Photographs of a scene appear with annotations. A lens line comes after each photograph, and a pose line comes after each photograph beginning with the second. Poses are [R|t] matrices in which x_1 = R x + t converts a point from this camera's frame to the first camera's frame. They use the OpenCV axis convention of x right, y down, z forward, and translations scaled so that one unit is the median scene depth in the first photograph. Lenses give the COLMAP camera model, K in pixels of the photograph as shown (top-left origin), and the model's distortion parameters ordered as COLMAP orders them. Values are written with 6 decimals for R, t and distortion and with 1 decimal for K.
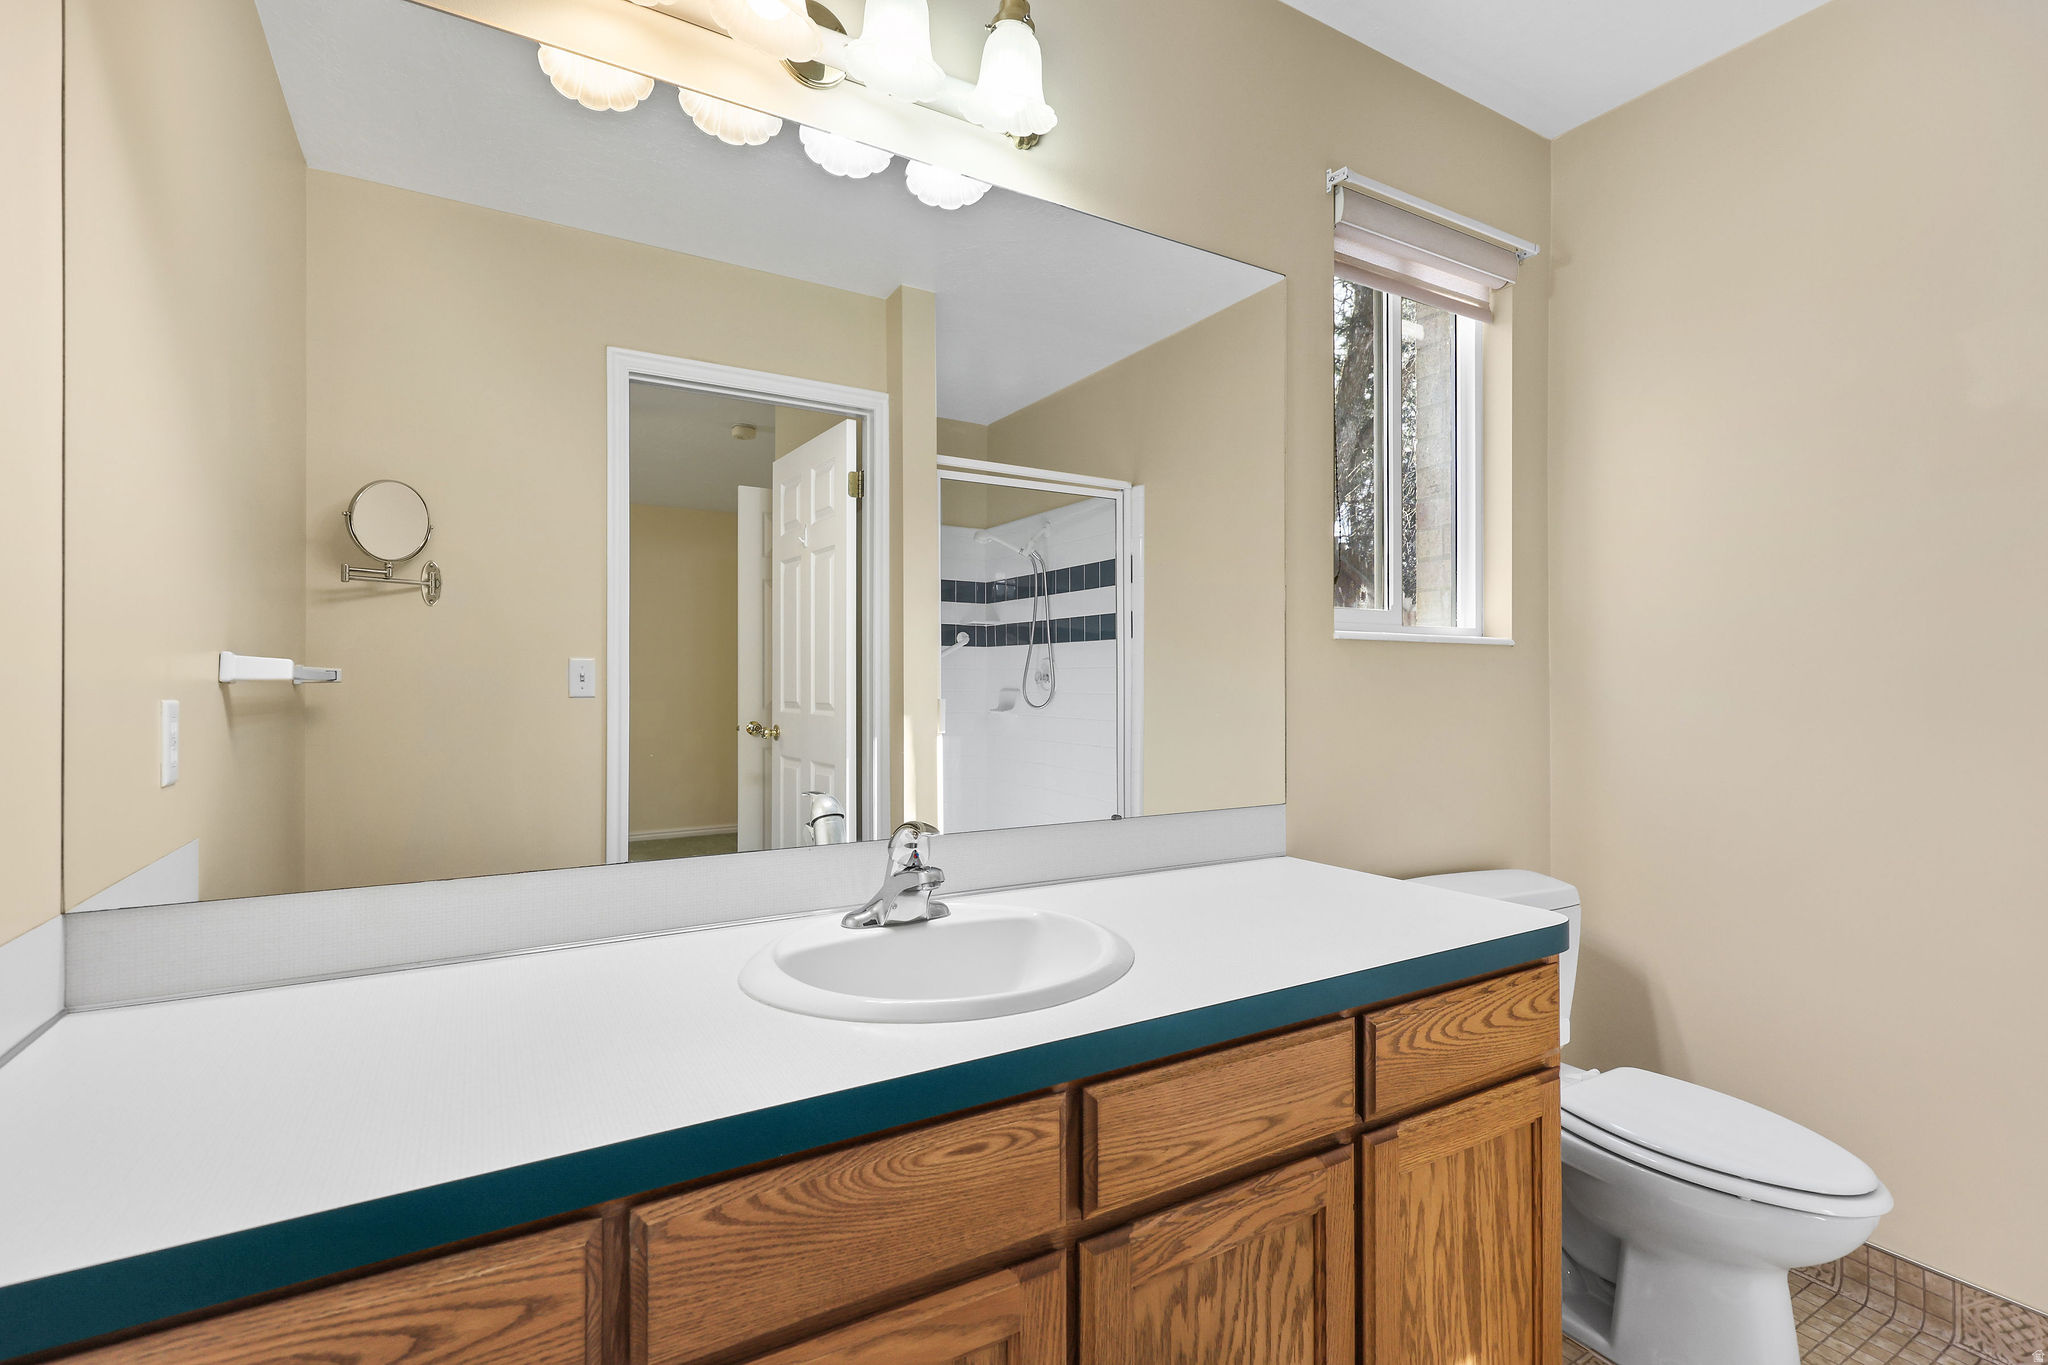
lens RADIAL K [[937.0, 0, 1018.1], [0, 937.0, 684.7], [0, 0, 1]] dist [-0.001725, -0.000162]
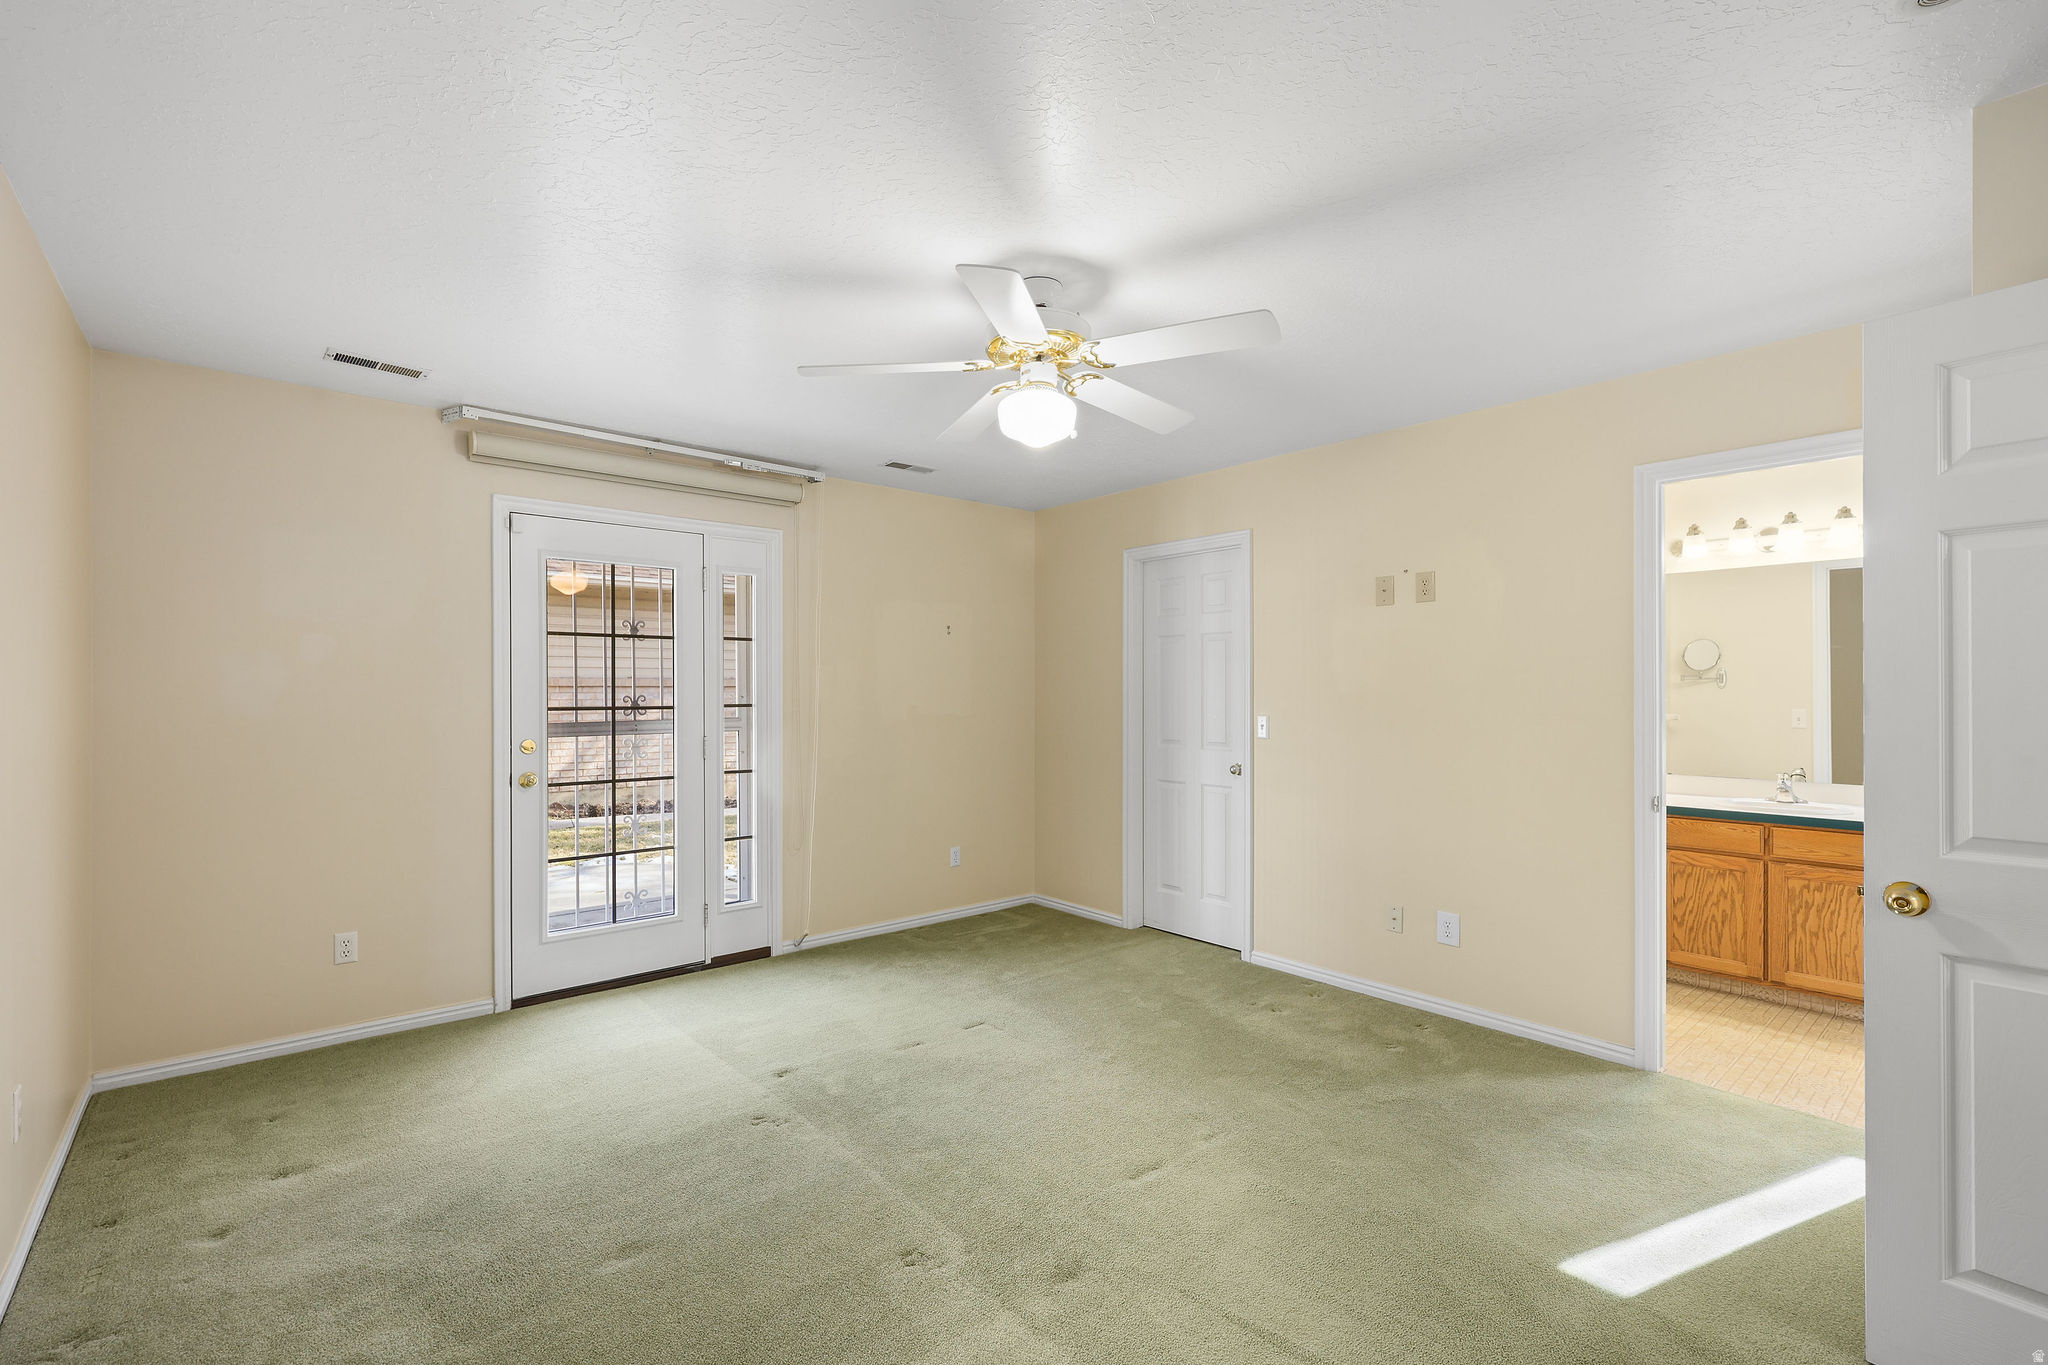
lens RADIAL K [[866.7, 0, 1024.6], [0, 866.7, 683.1], [0, 0, 1]] dist [0.003493, 0.000210]
pose [[0.188052, -0.002311, -0.982156, 3.364332], [0.003611, 0.999992, -0.001662, -0.274776], [0.982152, -0.003234, 0.188059, -3.204989]]
